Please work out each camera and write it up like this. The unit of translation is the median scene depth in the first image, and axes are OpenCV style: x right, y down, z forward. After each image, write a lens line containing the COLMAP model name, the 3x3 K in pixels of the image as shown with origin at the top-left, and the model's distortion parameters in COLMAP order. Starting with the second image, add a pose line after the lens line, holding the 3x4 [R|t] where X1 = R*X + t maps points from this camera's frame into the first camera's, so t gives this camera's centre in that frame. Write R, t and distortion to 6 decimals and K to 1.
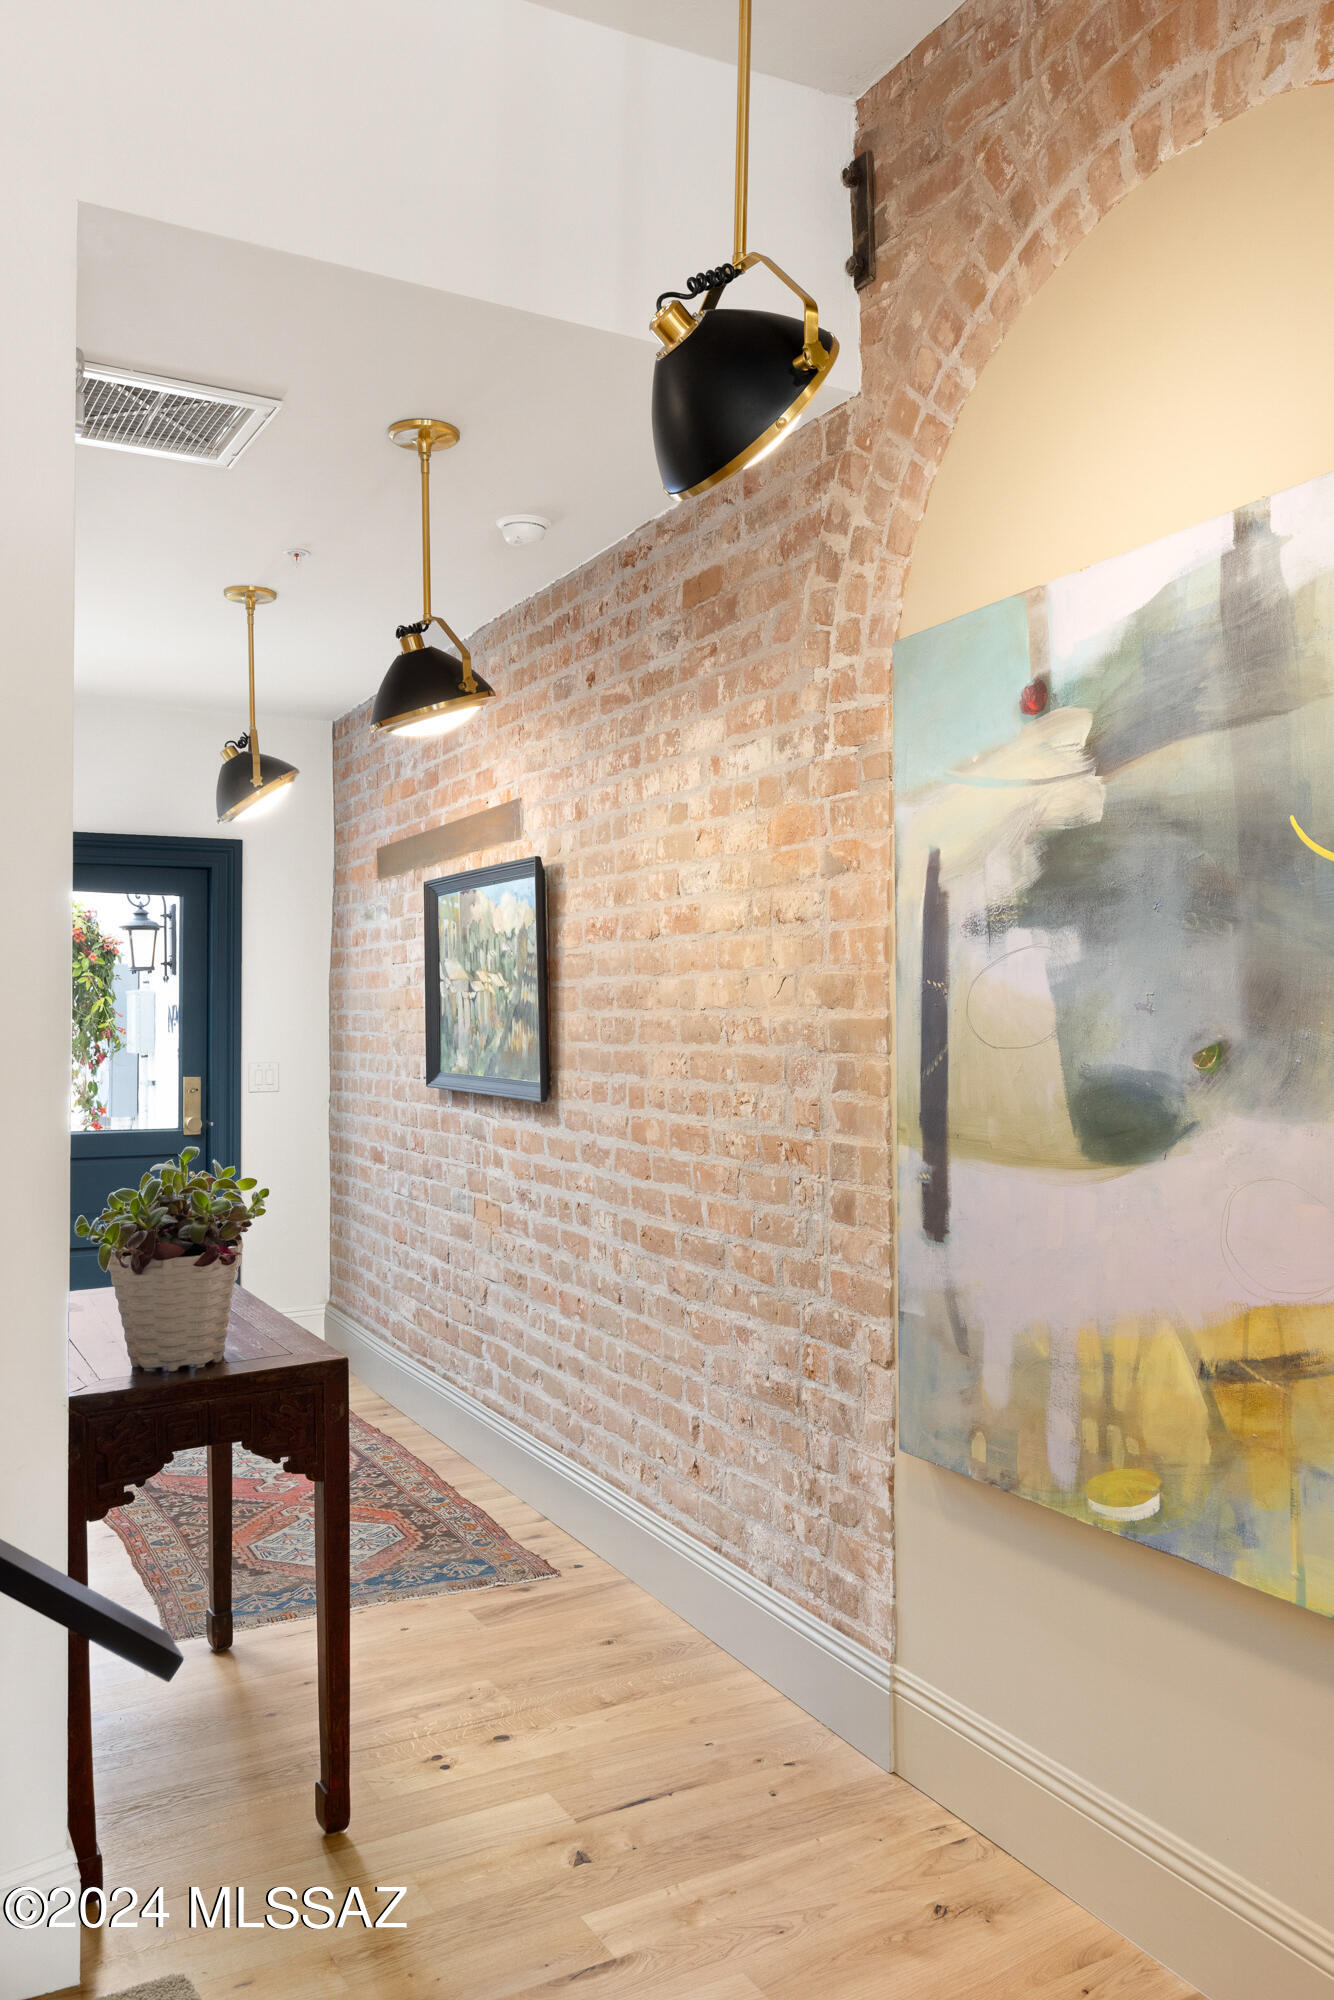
lens RADIAL K [[1547.3, 0, 671.3], [0, 1547.3, 985.1], [0, 0, 1]] dist [-0.000201, 0.002070]
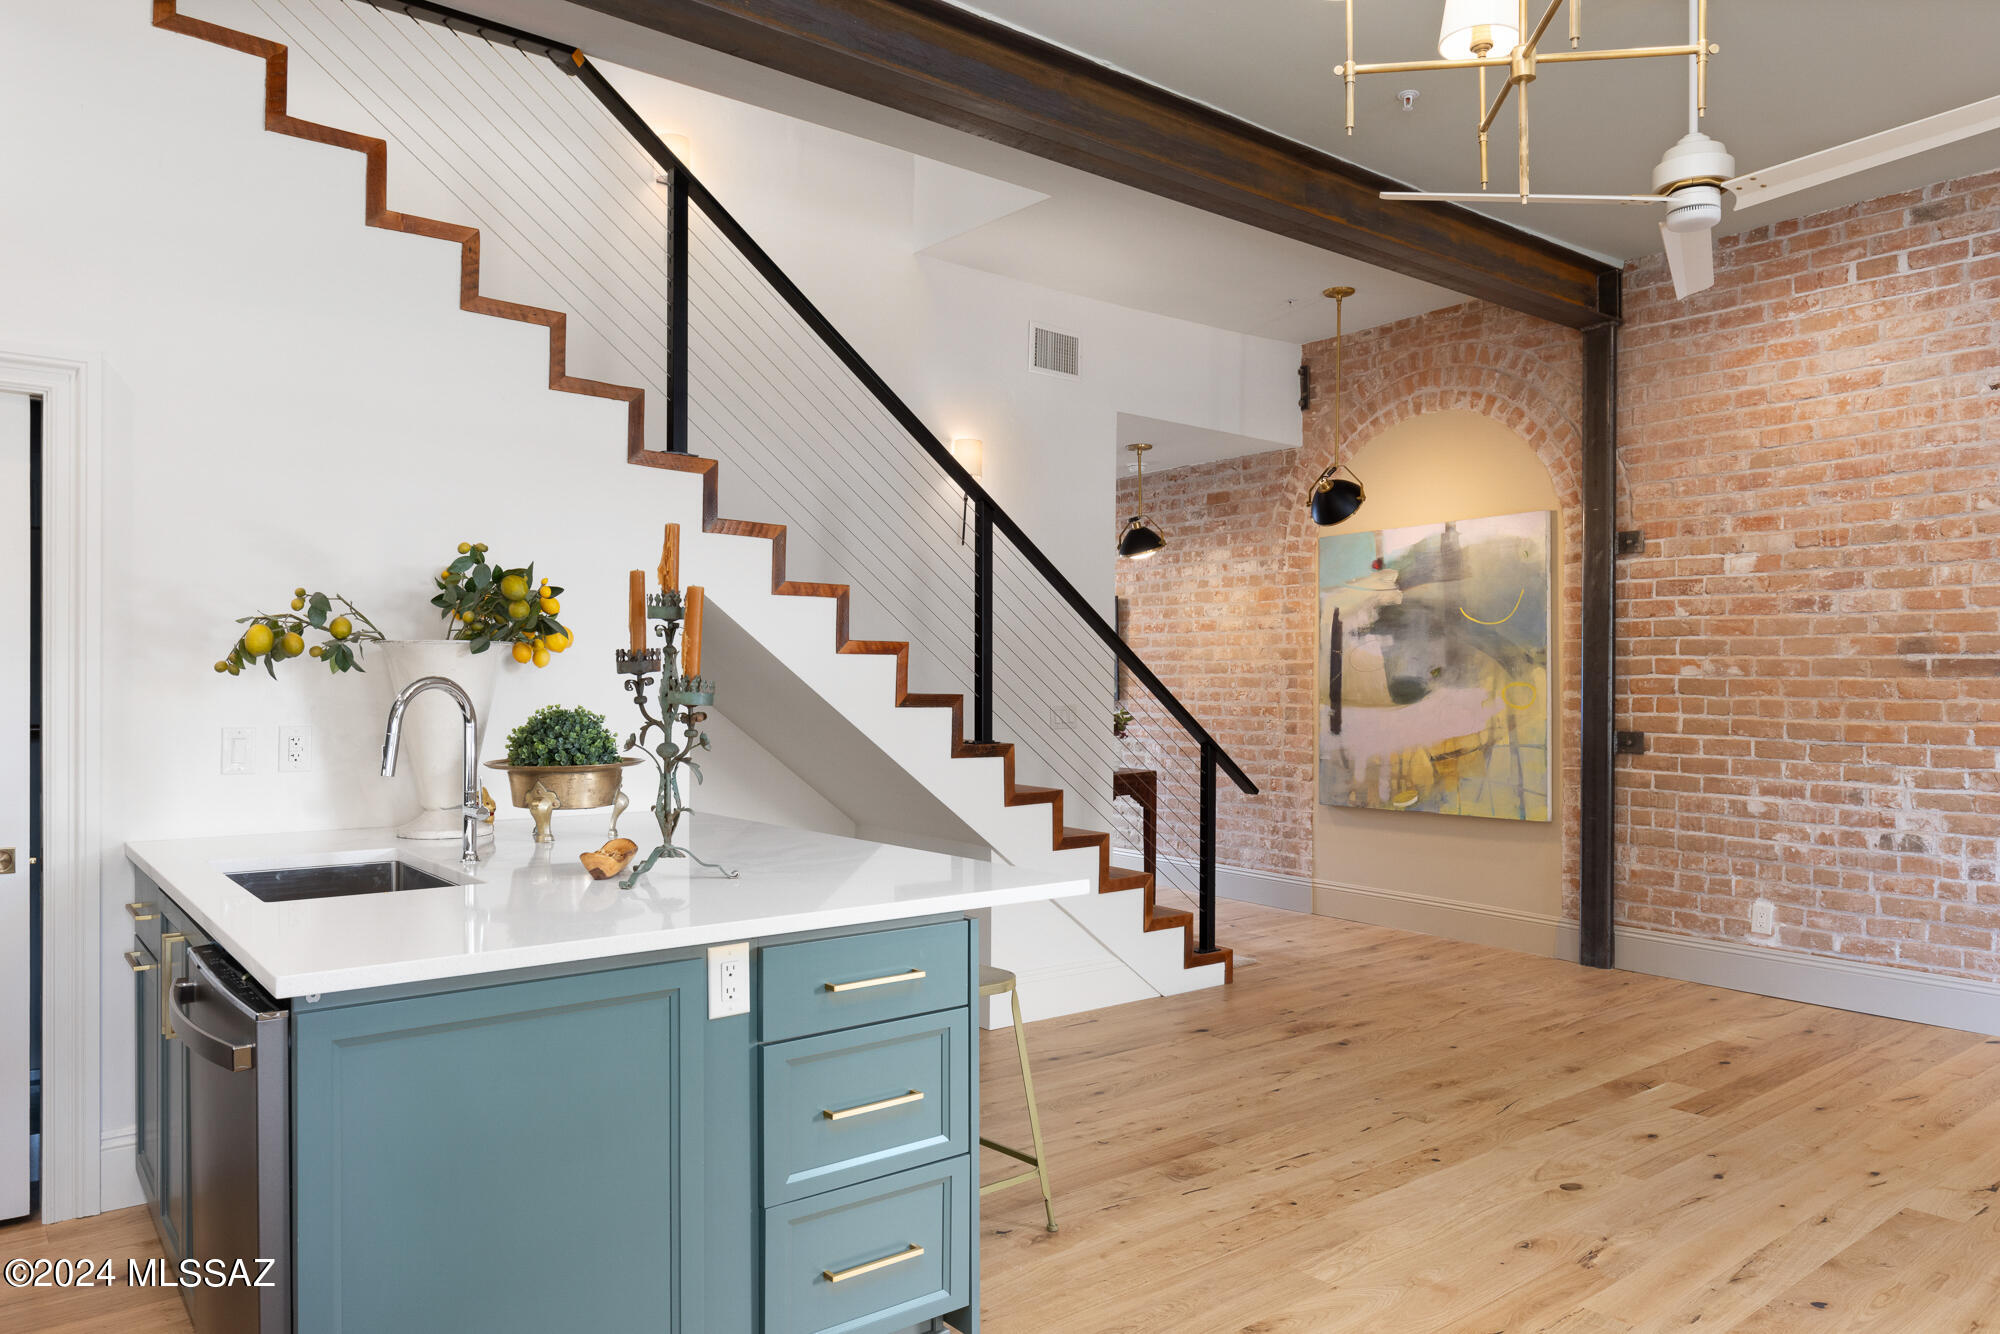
lens RADIAL K [[1343.1, 0, 1004.3], [0, 1343.1, 689.1], [0, 0, 1]] dist [-0.000240, 0.001836]
pose [[0.984940, 0.005501, 0.172808, -0.879293], [-0.009953, 0.999640, 0.024908, 0.013326], [-0.172609, -0.026253, 0.984641, -1.422133]]
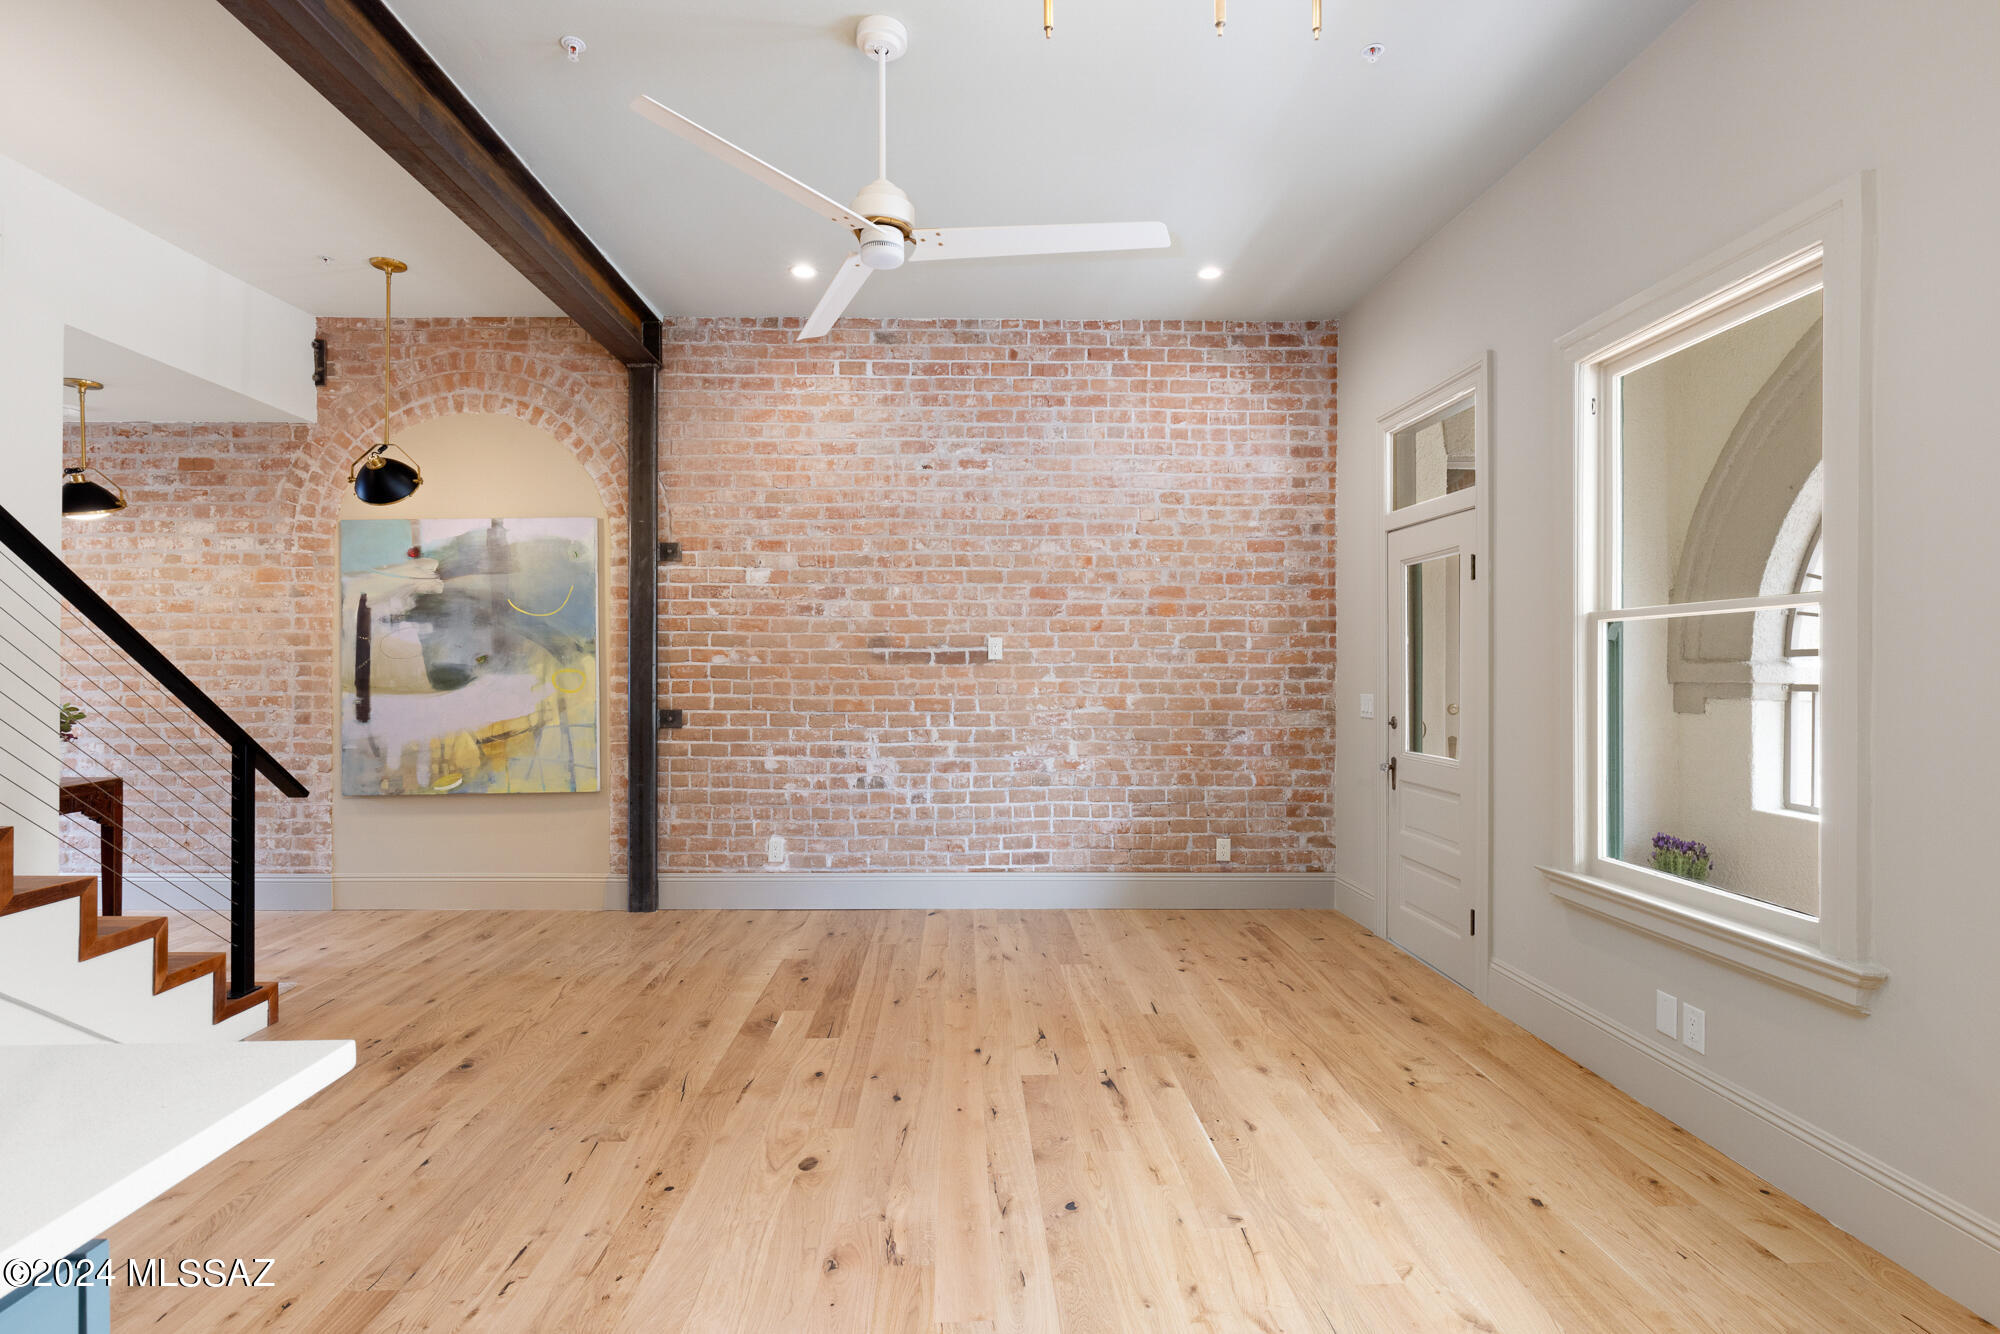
lens RADIAL K [[947.8, 0, 1000.0], [0, 947.8, 667.0], [0, 0, 1]] dist [-0.001048, -0.000644]
pose [[0.447012, 0.005491, 0.894511, -0.866009], [-0.018938, 0.999815, 0.003326, 0.024537], [-0.894327, -0.018427, 0.447034, -0.880519]]
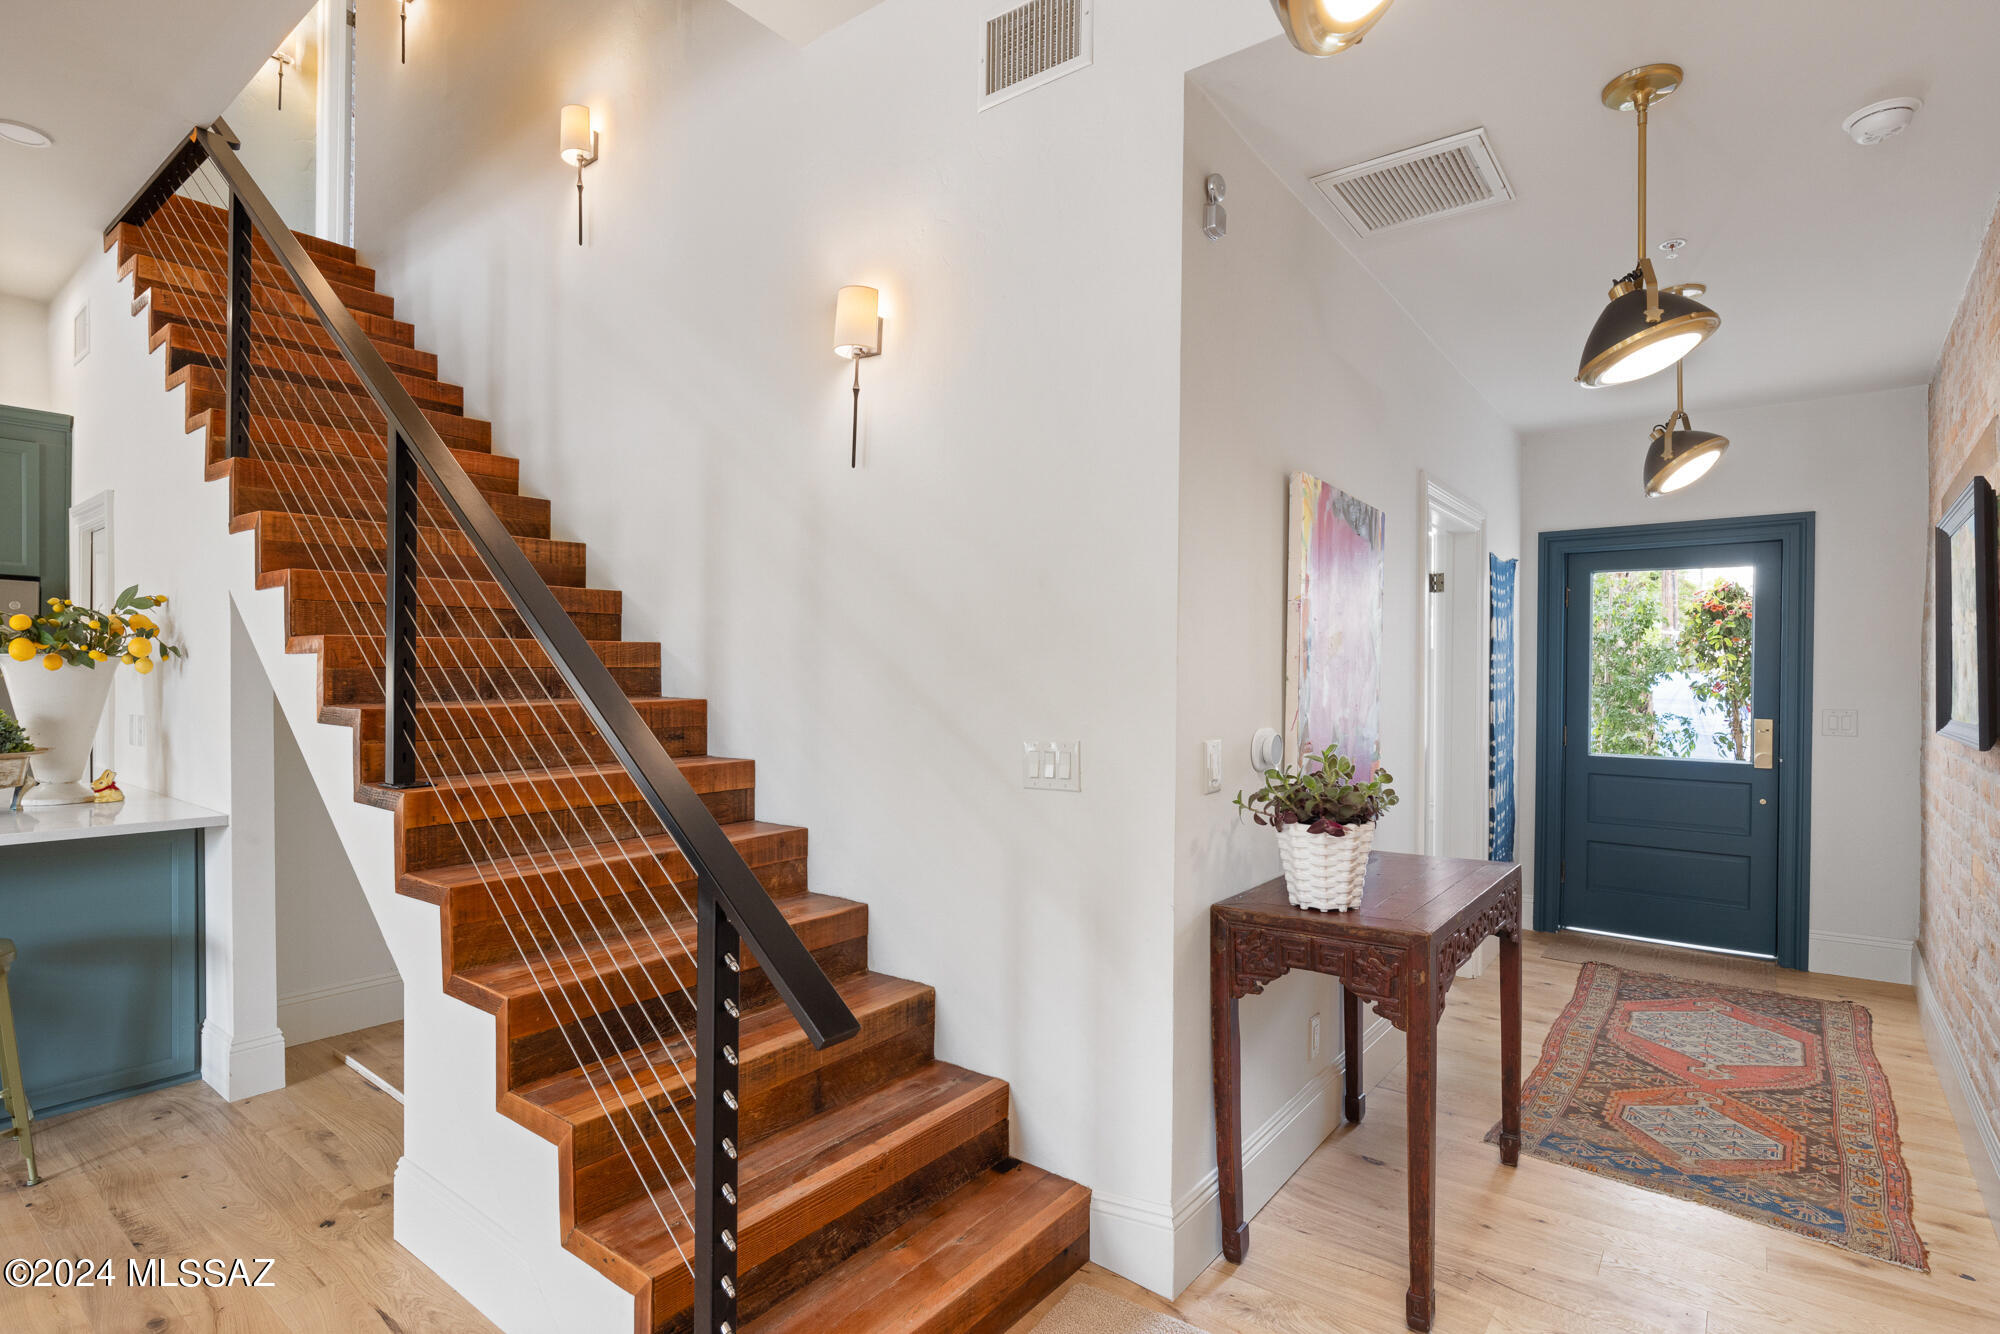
lens RADIAL K [[973.9, 0, 1000.0], [0, 973.9, 681.0], [0, 0, 1]] dist [-0.000946, 0.000531]
pose [[0.397067, 0.010104, -0.917734, 0.258906], [0.007546, 0.999870, 0.014273, 0.028740], [0.917759, -0.012592, 0.396939, 0.322581]]
